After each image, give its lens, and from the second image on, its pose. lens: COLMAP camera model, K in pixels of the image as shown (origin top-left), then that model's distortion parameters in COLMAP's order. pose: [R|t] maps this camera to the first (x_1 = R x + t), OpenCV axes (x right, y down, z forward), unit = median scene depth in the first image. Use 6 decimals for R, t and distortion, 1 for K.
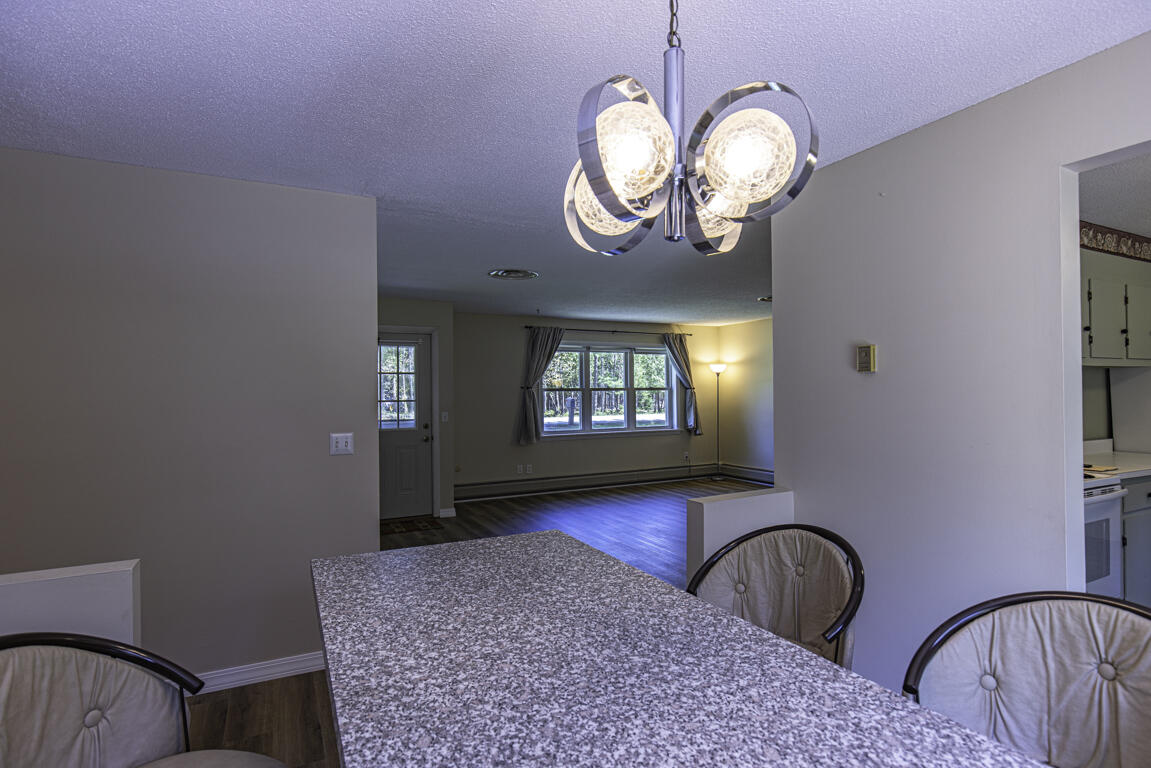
lens RADIAL K [[597.5, 0, 589.1], [0, 597.5, 384.3], [0, 0, 1]] dist [-0.002285, -0.000776]
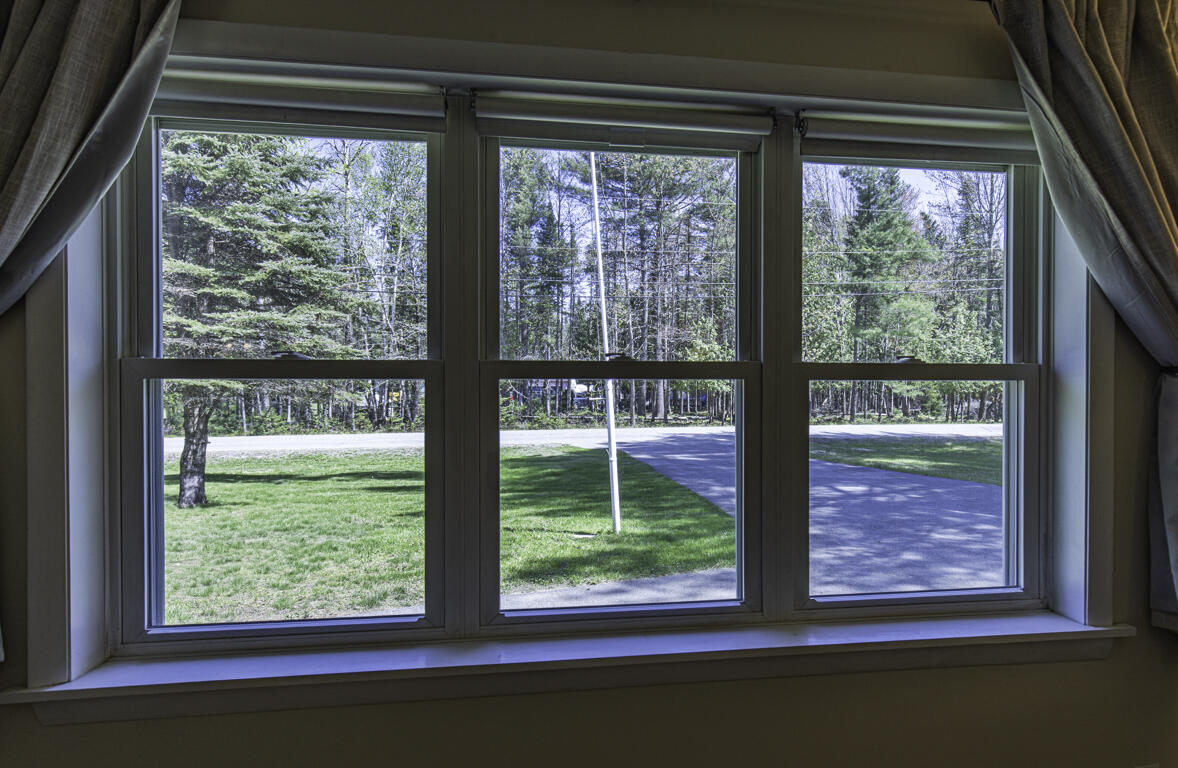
lens RADIAL K [[651.6, 0, 620.6], [0, 651.6, 397.0], [0, 0, 1]] dist [0.002437, 0.000461]
pose [[0.937375, 0.015433, -0.347981, 0.092576], [-0.006985, 0.999650, 0.025518, 0.011295], [0.348253, -0.021489, 0.937154, 0.814332]]
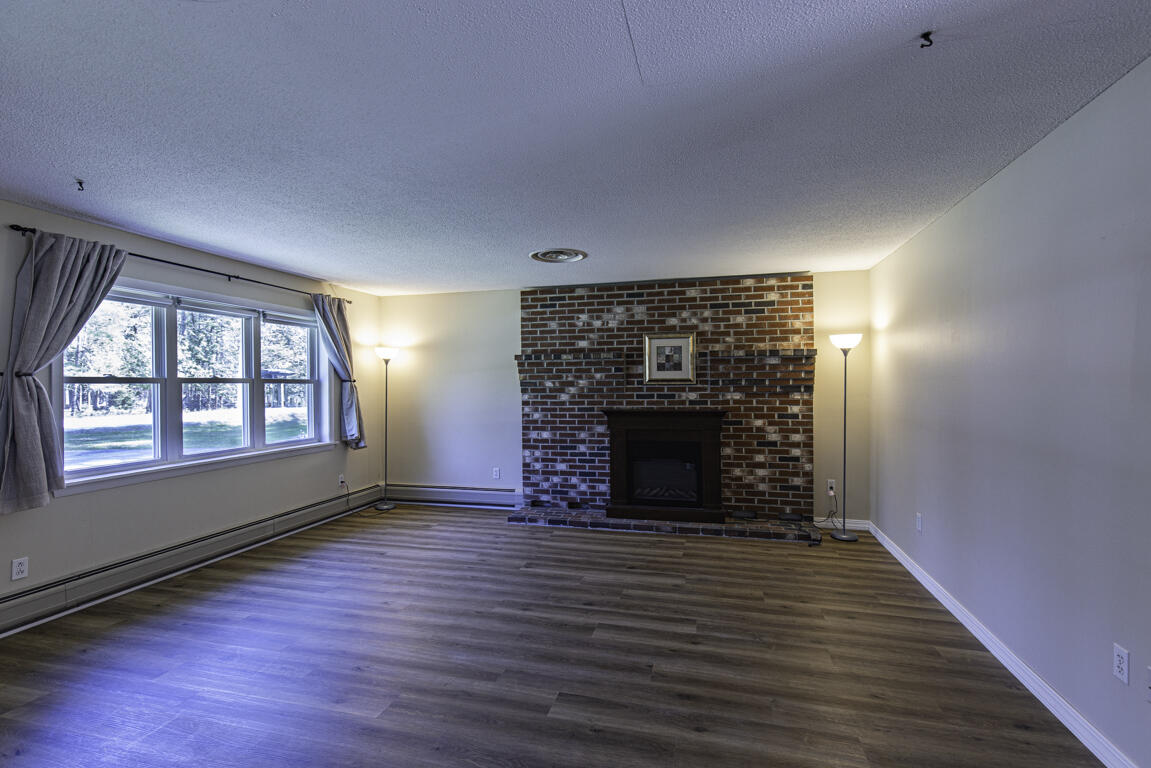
lens RADIAL K [[525.7, 0, 581.3], [0, 525.7, 386.8], [0, 0, 1]] dist [0.004320, -0.000037]
pose [[0.676970, 0.001977, 0.736008, -0.096158], [-0.010094, 0.999927, 0.006598, 0.007262], [-0.735941, -0.011896, 0.676941, 0.408451]]
